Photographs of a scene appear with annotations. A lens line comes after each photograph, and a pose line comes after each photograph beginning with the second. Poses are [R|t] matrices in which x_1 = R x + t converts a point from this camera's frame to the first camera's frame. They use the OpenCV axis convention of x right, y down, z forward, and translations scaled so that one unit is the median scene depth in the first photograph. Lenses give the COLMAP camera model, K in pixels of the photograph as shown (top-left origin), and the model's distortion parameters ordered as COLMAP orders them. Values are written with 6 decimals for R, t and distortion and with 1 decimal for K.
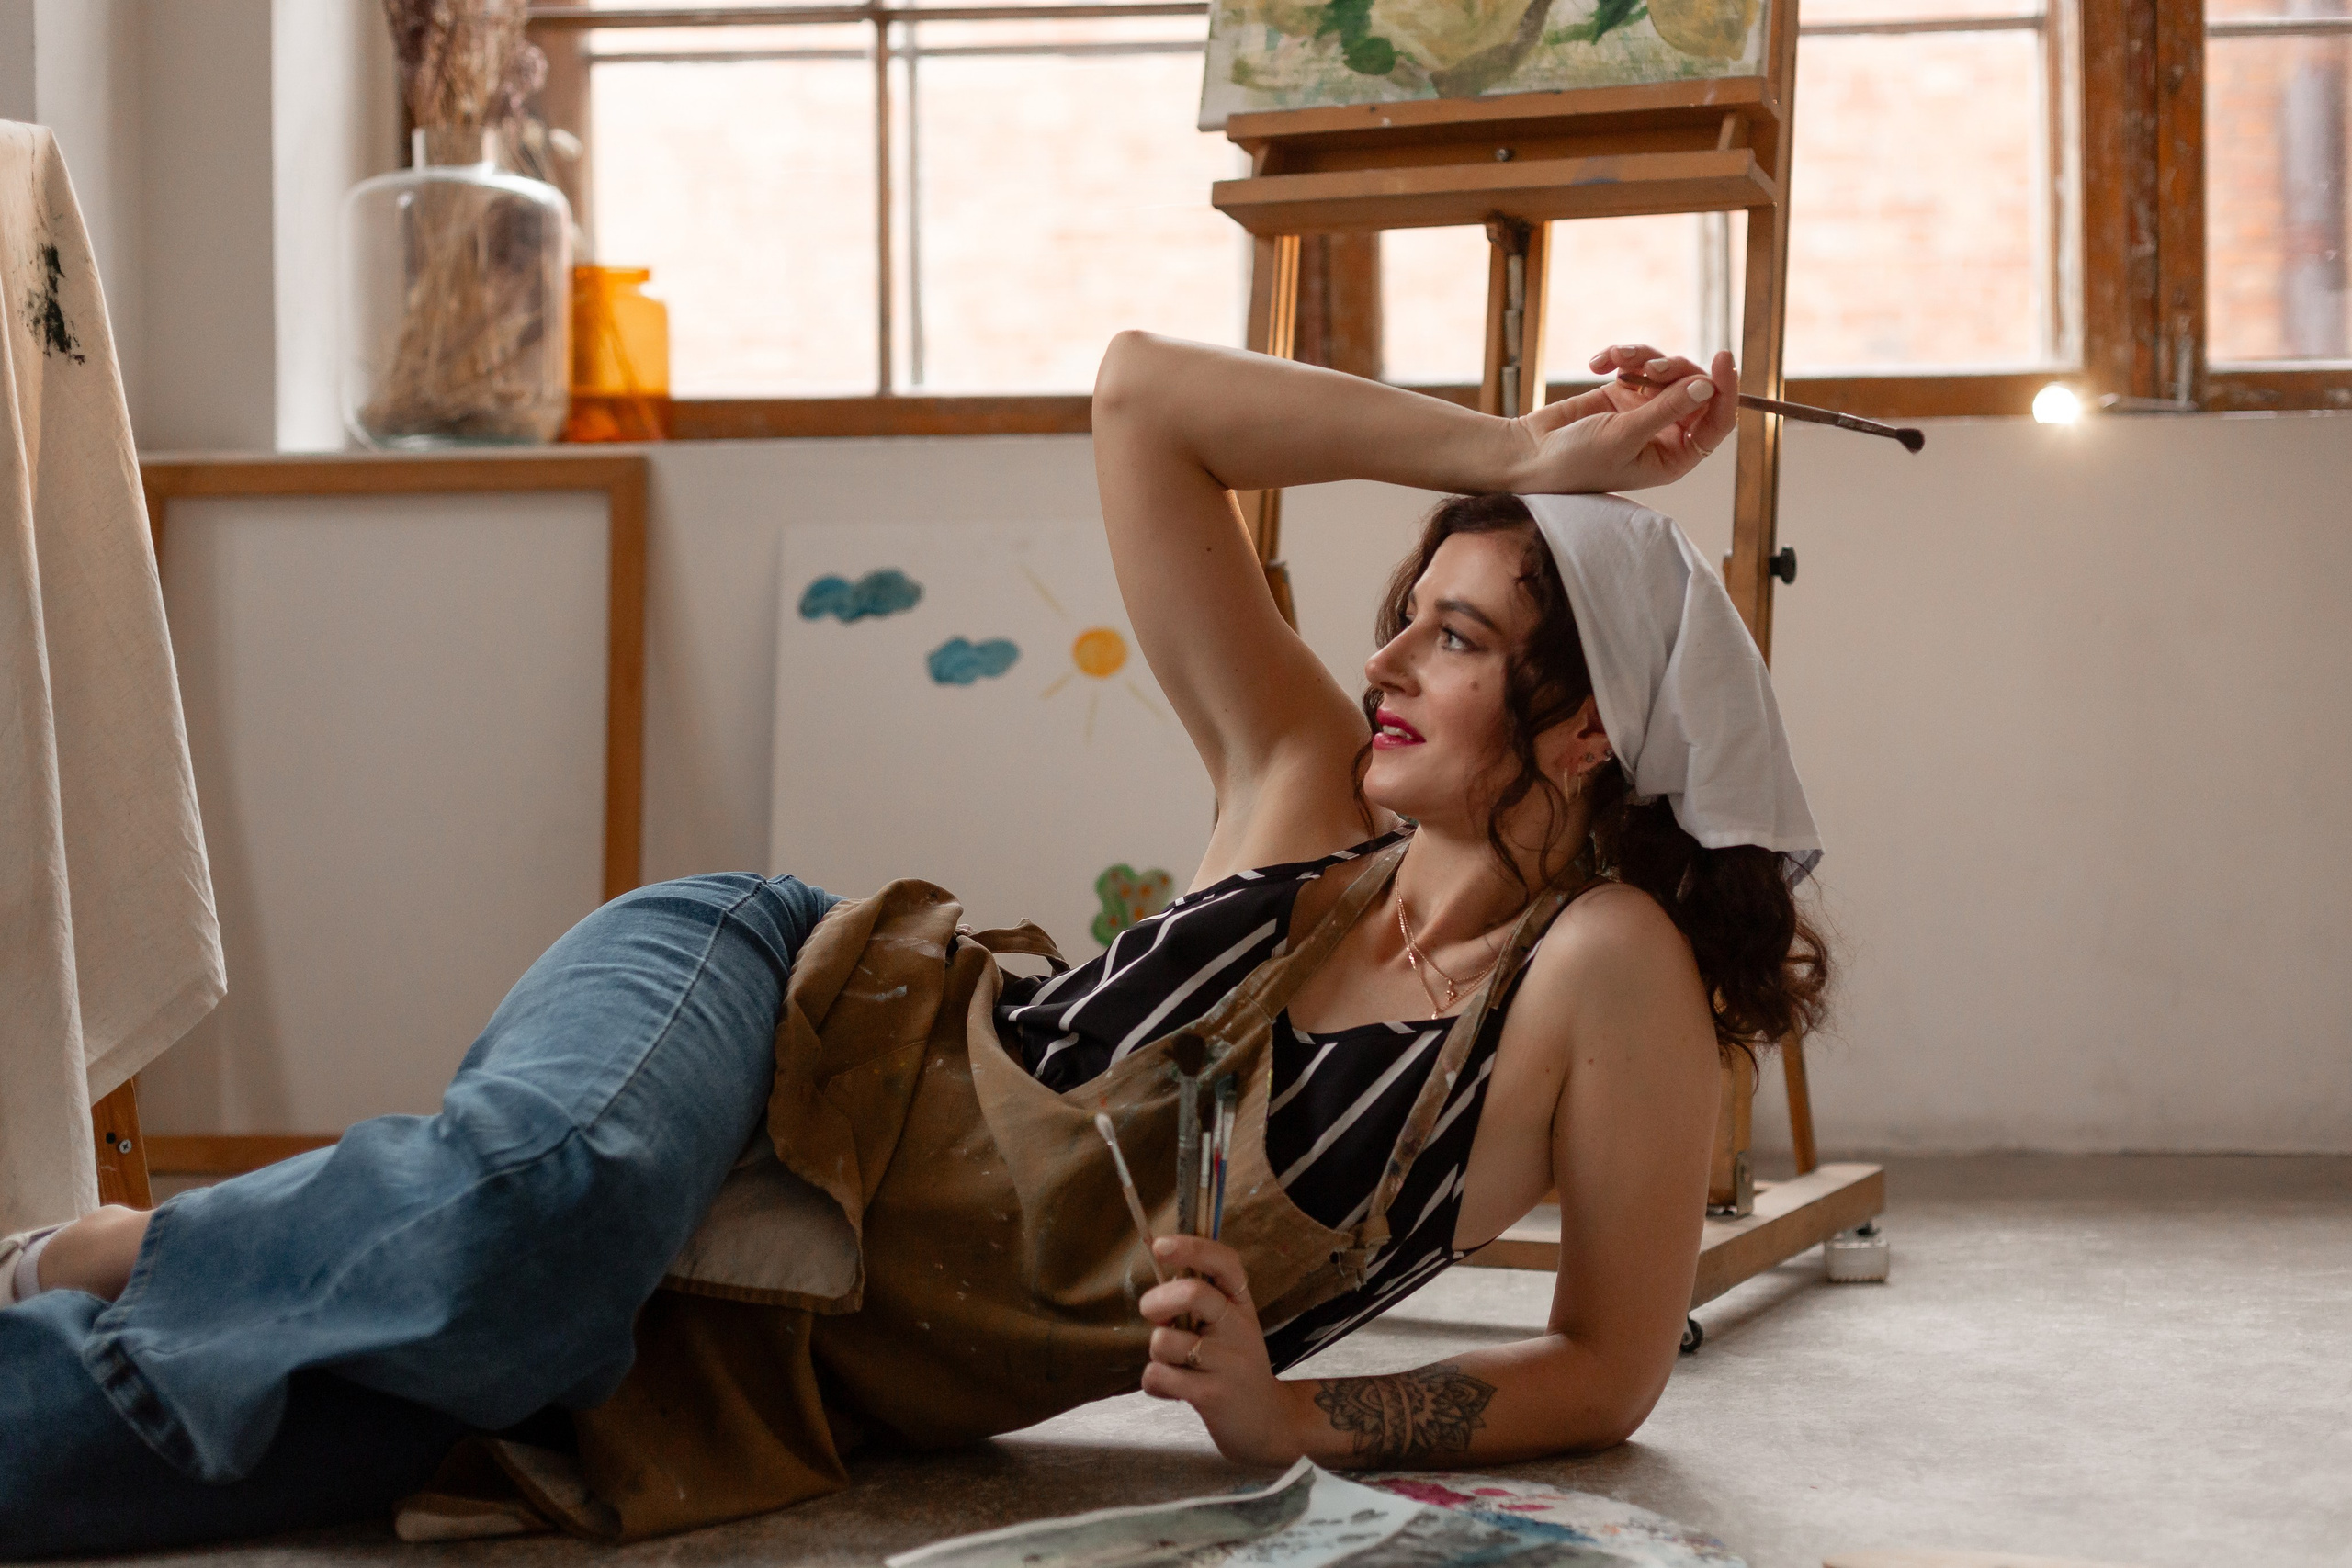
lens RADIAL K [[3661.7, 0, 1245.5], [0, 3661.7, 697.1], [0, 0, 1]] dist [0.034555, 0.000000]
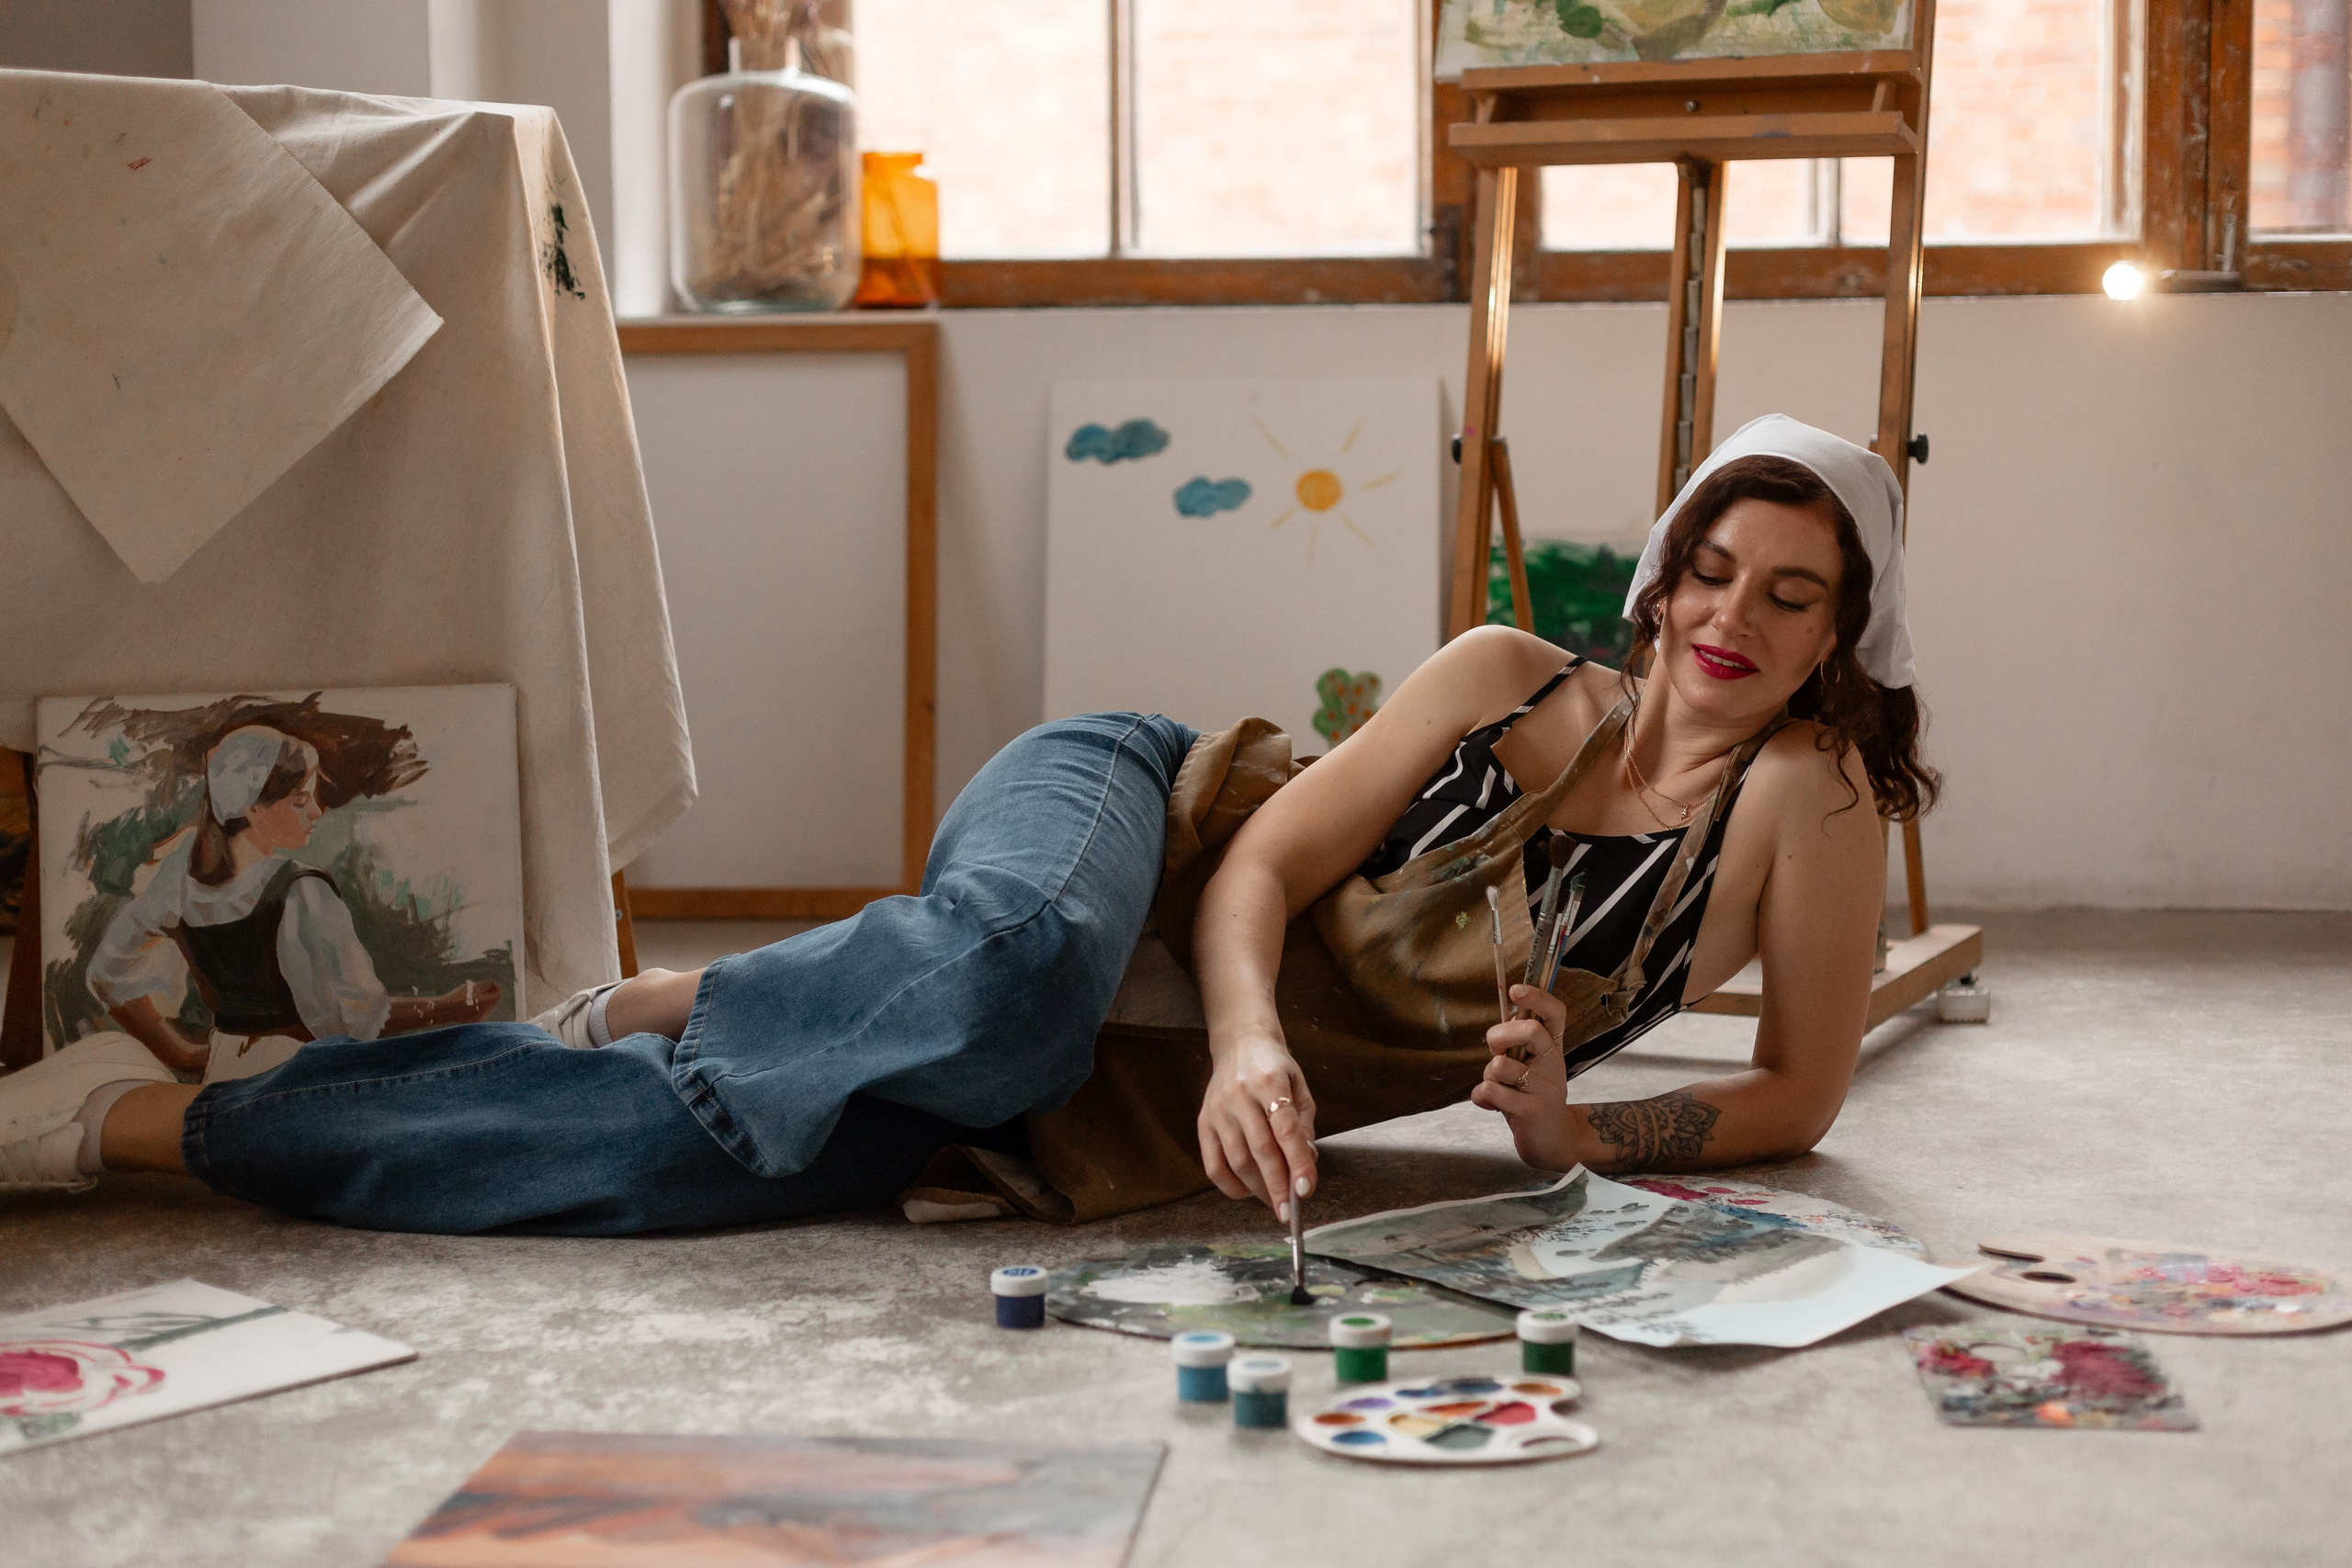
lens RADIAL K [[3451.3, 0, 1260.8], [0, 3451.3, 712.5], [0, 0, 1]] dist [0.017832, 0.000000]
pose [[0.999967, 0.004323, -0.006819, -0.064147], [-0.003757, 0.996705, 0.081026, -0.039409], [0.007147, -0.080998, 0.996689, -0.162851]]
